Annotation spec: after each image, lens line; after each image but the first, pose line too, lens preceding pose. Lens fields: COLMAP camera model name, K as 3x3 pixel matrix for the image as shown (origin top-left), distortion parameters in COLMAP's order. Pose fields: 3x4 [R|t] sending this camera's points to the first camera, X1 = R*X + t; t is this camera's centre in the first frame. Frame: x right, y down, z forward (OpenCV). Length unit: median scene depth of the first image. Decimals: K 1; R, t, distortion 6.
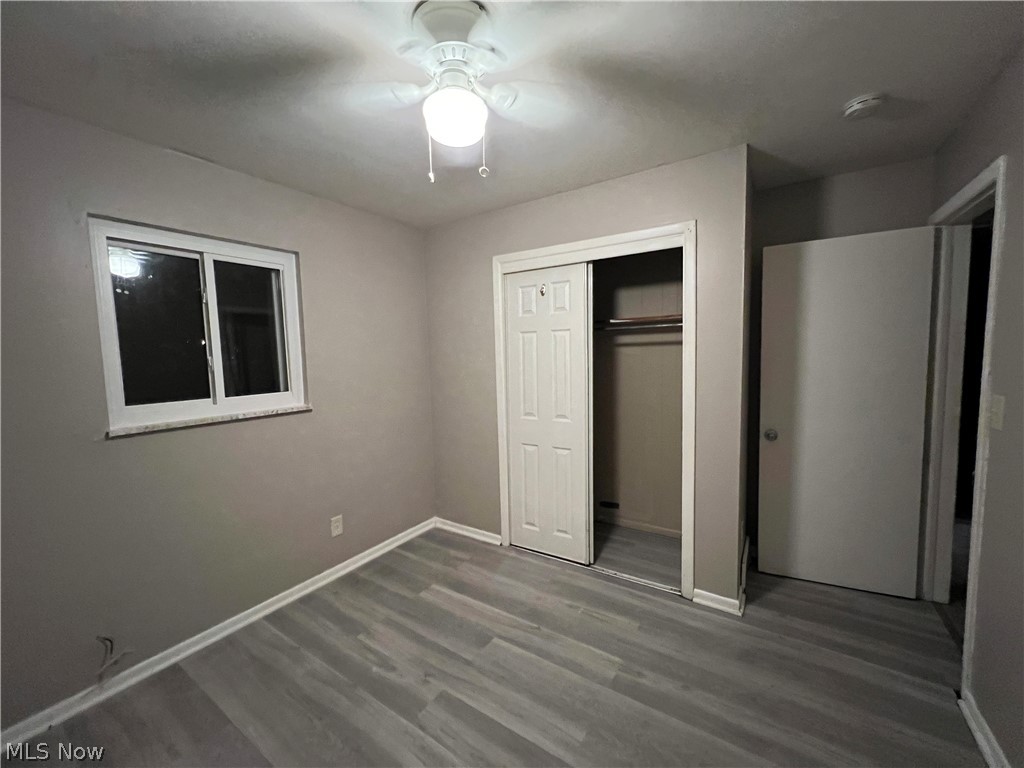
lens RADIAL K [[408.5, 0, 512.8], [0, 408.5, 385.4], [0, 0, 1]] dist [-0.002386, -0.000017]
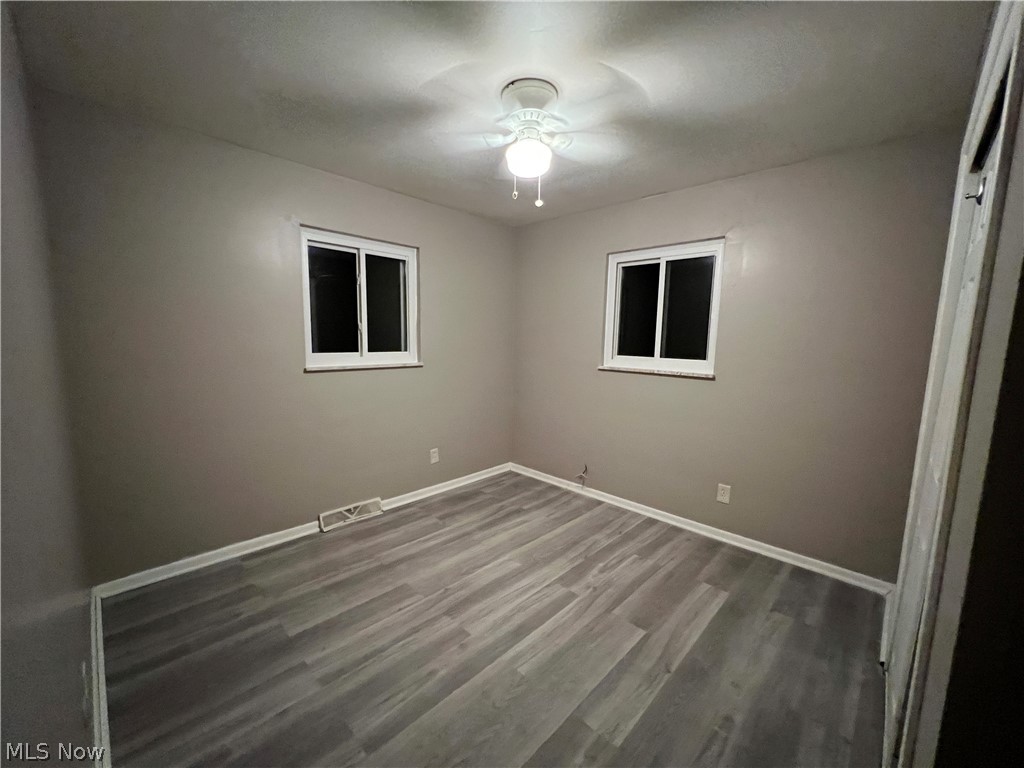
lens RADIAL K [[408.5, 0, 513.1], [0, 408.5, 387.6], [0, 0, 1]] dist [-0.002386, -0.000017]
pose [[-0.182756, 0.146646, -0.972160, 0.814369], [-0.097306, 0.981260, 0.166311, -0.058003], [0.978331, 0.124992, -0.165062, 0.759061]]
